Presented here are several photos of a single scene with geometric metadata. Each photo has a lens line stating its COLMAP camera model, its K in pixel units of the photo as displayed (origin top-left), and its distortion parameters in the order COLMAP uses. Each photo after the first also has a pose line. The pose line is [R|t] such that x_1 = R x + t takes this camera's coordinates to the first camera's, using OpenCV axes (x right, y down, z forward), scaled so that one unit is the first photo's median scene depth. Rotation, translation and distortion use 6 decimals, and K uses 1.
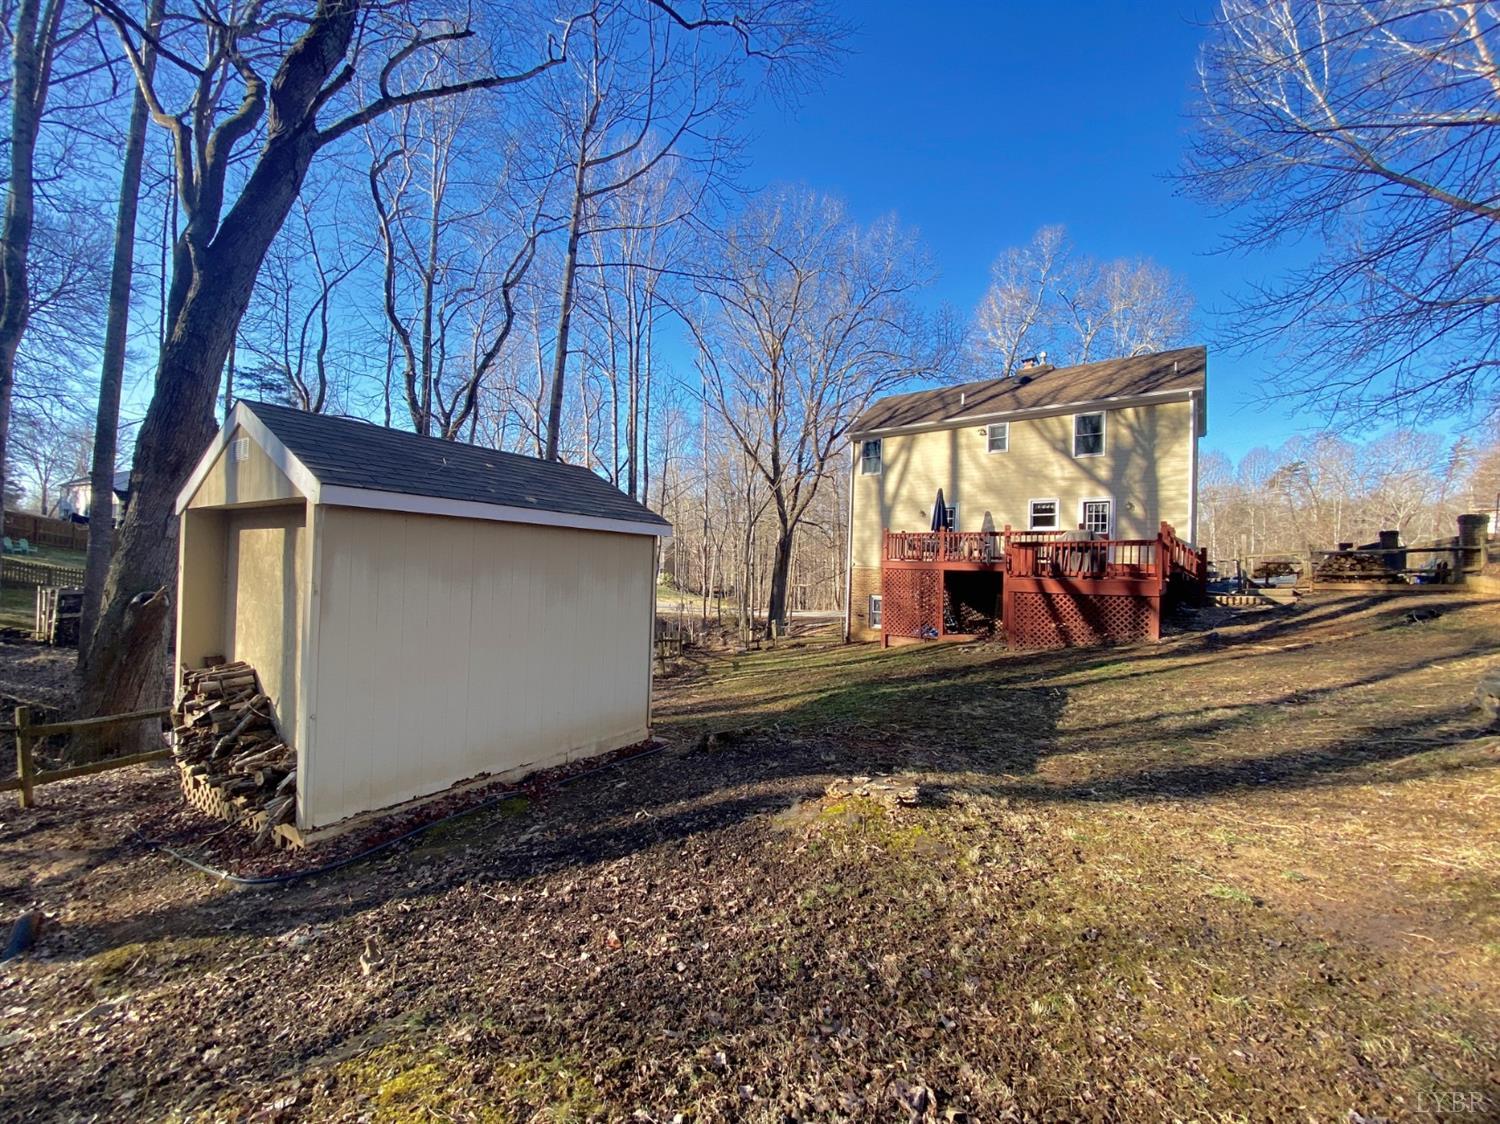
lens RADIAL K [[599.6, 0, 746.9], [0, 599.6, 571.9], [0, 0, 1]] dist [0.051737, -0.025347]
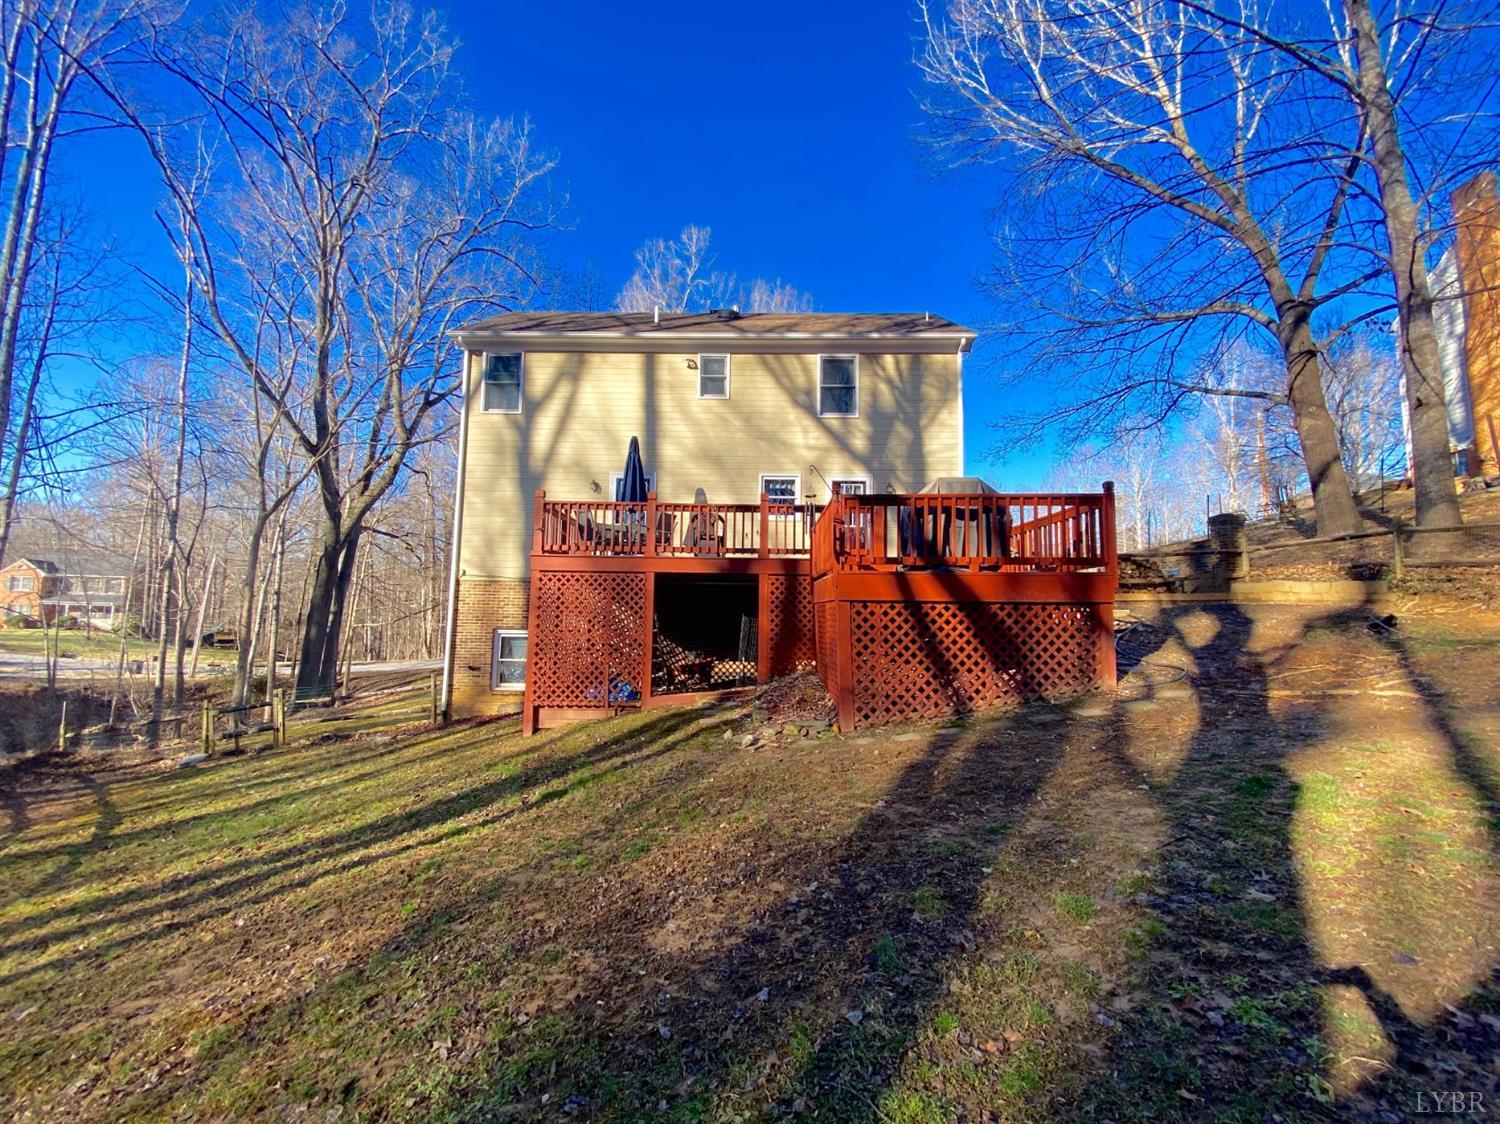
lens RADIAL K [[599.6, 0, 746.9], [0, 599.6, 571.9], [0, 0, 1]] dist [0.051737, -0.025347]
pose [[0.809464, 0.032517, 0.586268, 0.063817], [0.007903, 0.997772, -0.066252, 0.026188], [-0.587116, 0.058262, 0.807403, 0.427343]]
